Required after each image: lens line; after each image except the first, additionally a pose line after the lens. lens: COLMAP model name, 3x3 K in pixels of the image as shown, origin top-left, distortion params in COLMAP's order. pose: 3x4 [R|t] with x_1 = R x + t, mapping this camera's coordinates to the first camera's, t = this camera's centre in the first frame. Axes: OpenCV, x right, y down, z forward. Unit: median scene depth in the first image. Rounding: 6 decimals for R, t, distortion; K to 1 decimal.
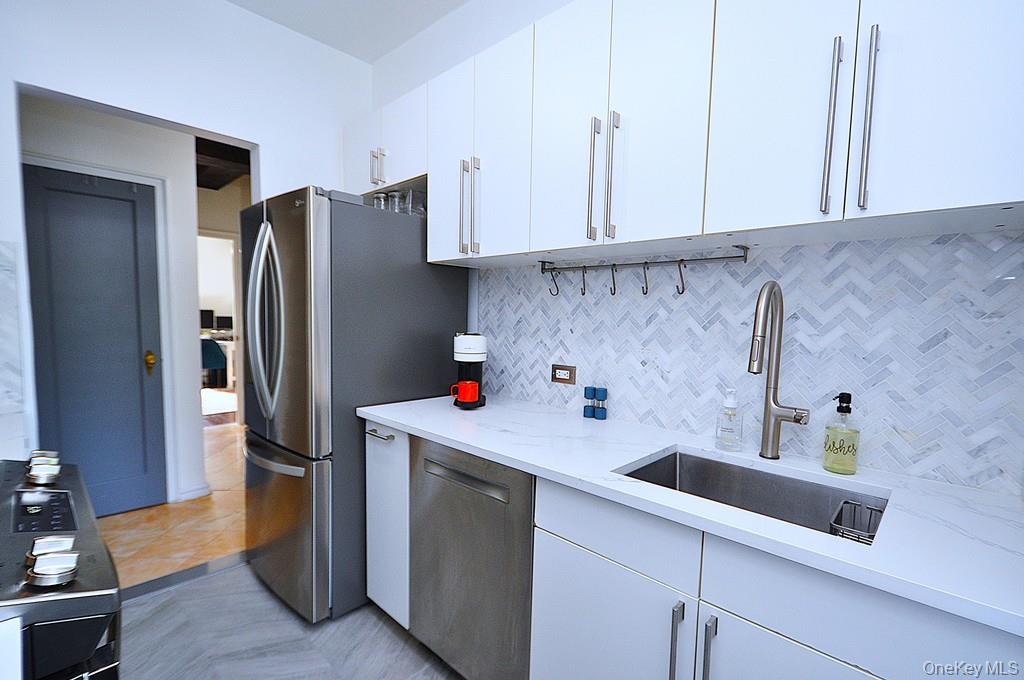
lens RADIAL K [[467.8, 0, 508.2], [0, 467.8, 353.1], [0, 0, 1]] dist [0.015190, -0.009844]
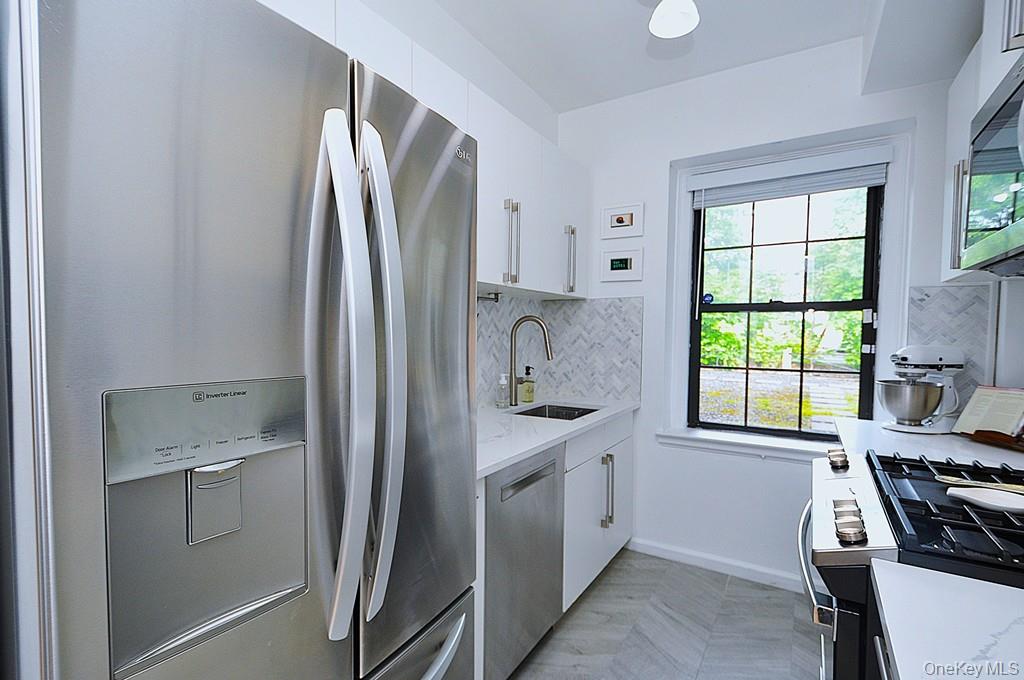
lens RADIAL K [[480.9, 0, 510.0], [0, 480.9, 354.1], [0, 0, 1]] dist [0.016594, -0.000126]
pose [[-0.206693, -0.072677, 0.975703, -1.027610], [0.068473, 0.993718, 0.088524, -0.124219], [-0.976007, 0.085107, -0.200418, 1.056989]]
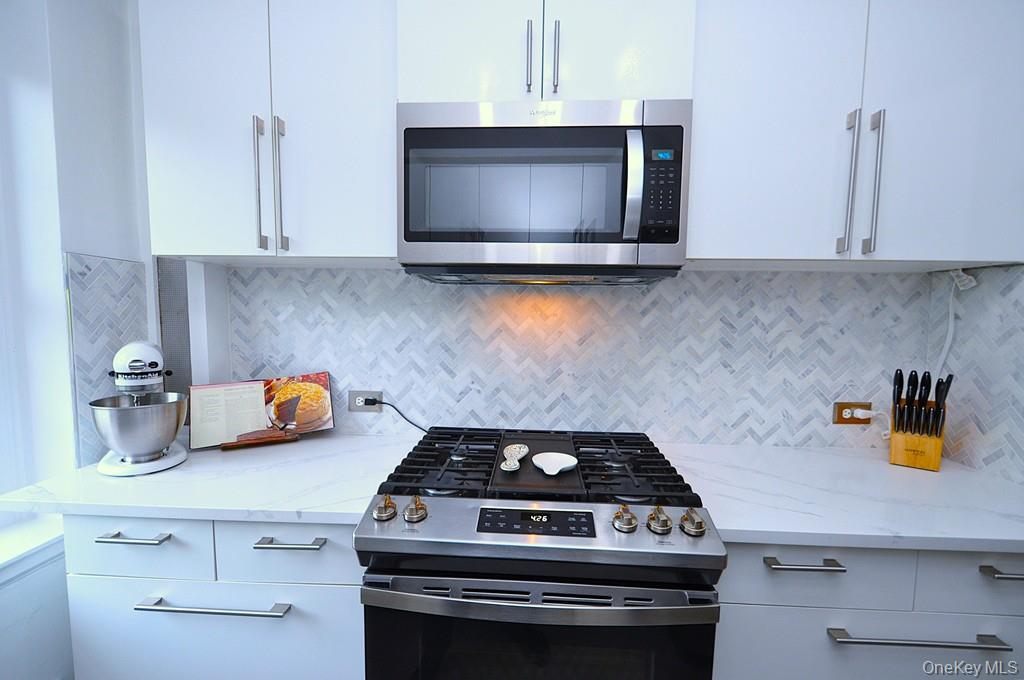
lens RADIAL K [[456.5, 0, 510.5], [0, 456.5, 352.9], [0, 0, 1]] dist [0.011637, -0.009335]
pose [[-0.758024, 0.025000, -0.651748, -0.102638], [-0.082114, 0.987656, 0.133389, -0.110723], [0.647037, 0.154630, -0.746614, 0.841048]]
